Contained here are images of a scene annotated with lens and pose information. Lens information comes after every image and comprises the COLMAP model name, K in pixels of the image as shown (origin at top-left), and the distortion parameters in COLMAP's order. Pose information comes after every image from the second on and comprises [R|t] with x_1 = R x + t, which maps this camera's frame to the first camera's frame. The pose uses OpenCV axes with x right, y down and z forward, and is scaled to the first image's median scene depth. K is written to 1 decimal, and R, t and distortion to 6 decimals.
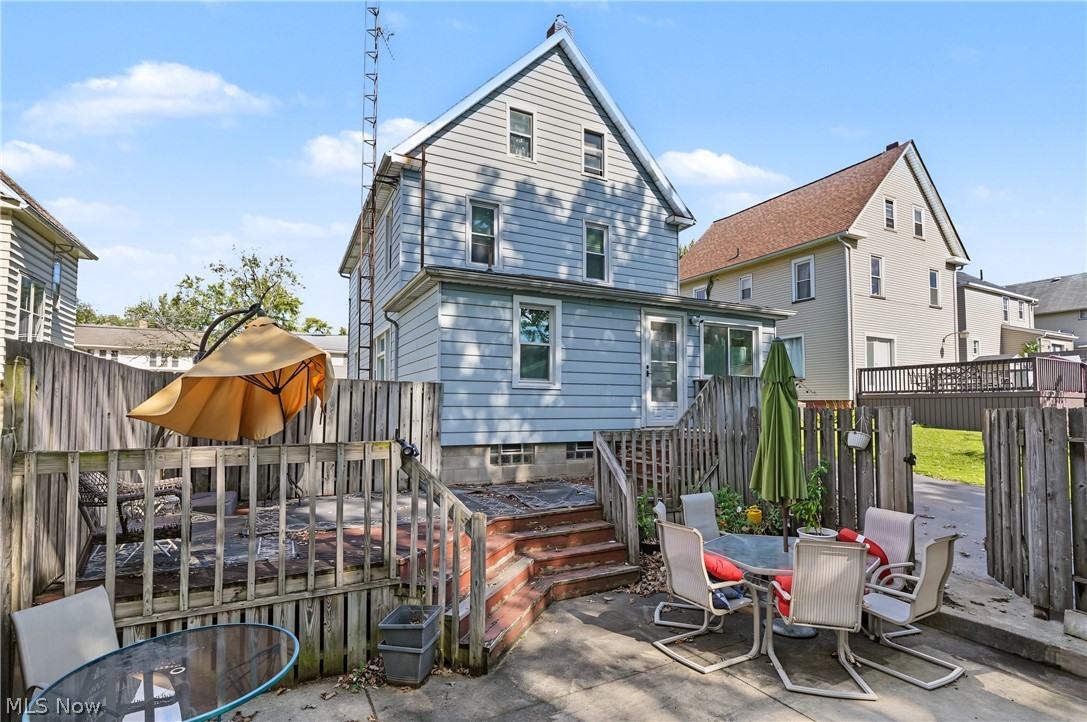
lens RADIAL K [[526.3, 0, 563.1], [0, 526.3, 383.8], [0, 0, 1]] dist [-0.007071, -0.000214]
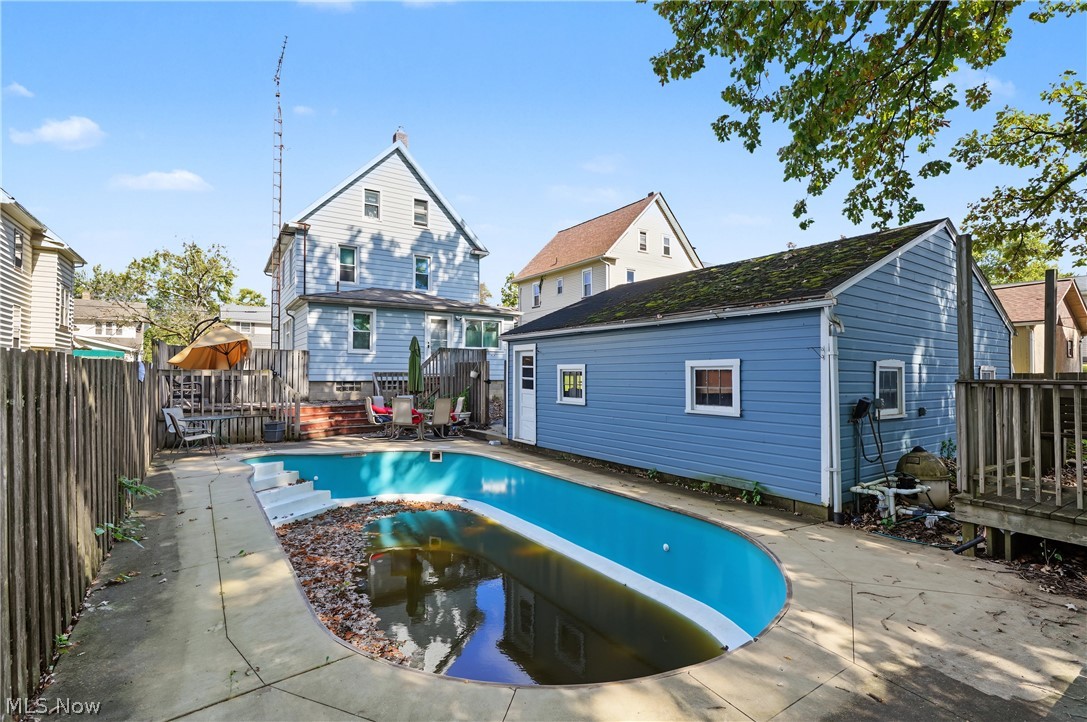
lens RADIAL K [[496.1, 0, 550.1], [0, 496.1, 367.4], [0, 0, 1]] dist [-0.005885, 0.000254]
pose [[0.994761, 0.002221, 0.102206, 0.356924], [-0.005524, 0.999471, 0.032043, -0.002710], [-0.102080, -0.032439, 0.994247, -0.722907]]
